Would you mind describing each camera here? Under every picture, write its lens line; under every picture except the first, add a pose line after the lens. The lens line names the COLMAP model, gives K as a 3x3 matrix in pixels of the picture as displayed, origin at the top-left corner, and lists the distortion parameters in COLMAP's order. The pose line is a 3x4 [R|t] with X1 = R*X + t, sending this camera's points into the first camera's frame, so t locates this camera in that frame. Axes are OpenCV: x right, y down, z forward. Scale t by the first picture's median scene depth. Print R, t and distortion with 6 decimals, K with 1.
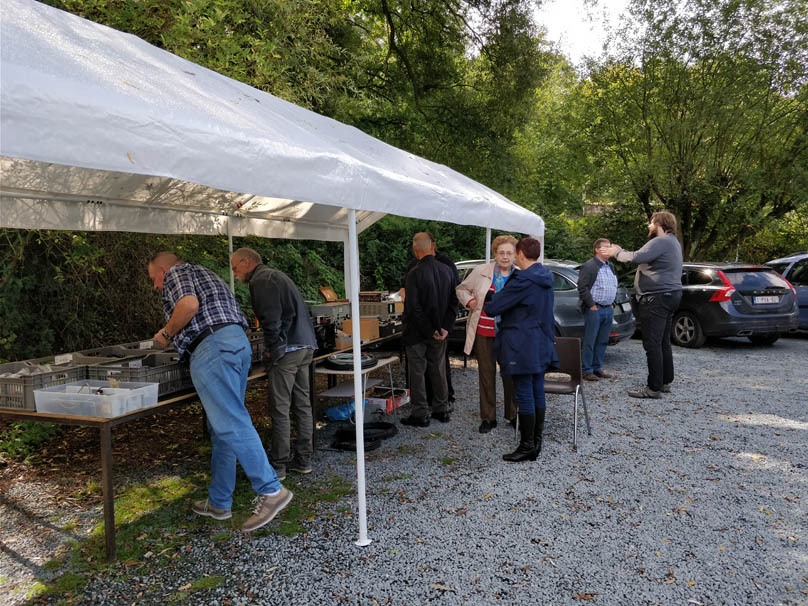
lens RADIAL K [[655.8, 0, 405.0], [0, 655.8, 299.5], [0, 0, 1]] dist [0.017941, -0.004435]
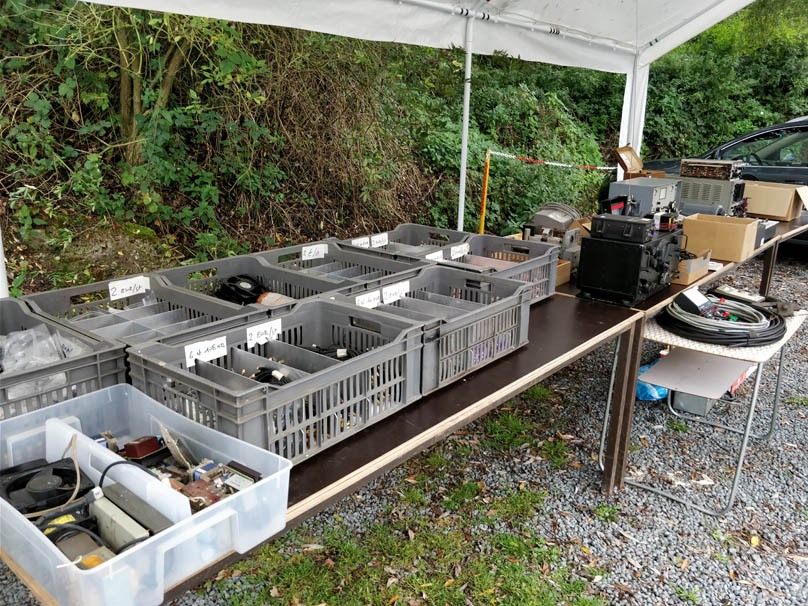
lens RADIAL K [[655.8, 0, 407.6], [0, 655.8, 305.7], [0, 0, 1]] dist [0.017941, -0.004435]
pose [[0.951798, 0.125533, -0.279860, -0.116460], [-0.058349, 0.969855, 0.236594, -0.010147], [0.301124, -0.208860, 0.930431, 0.356315]]
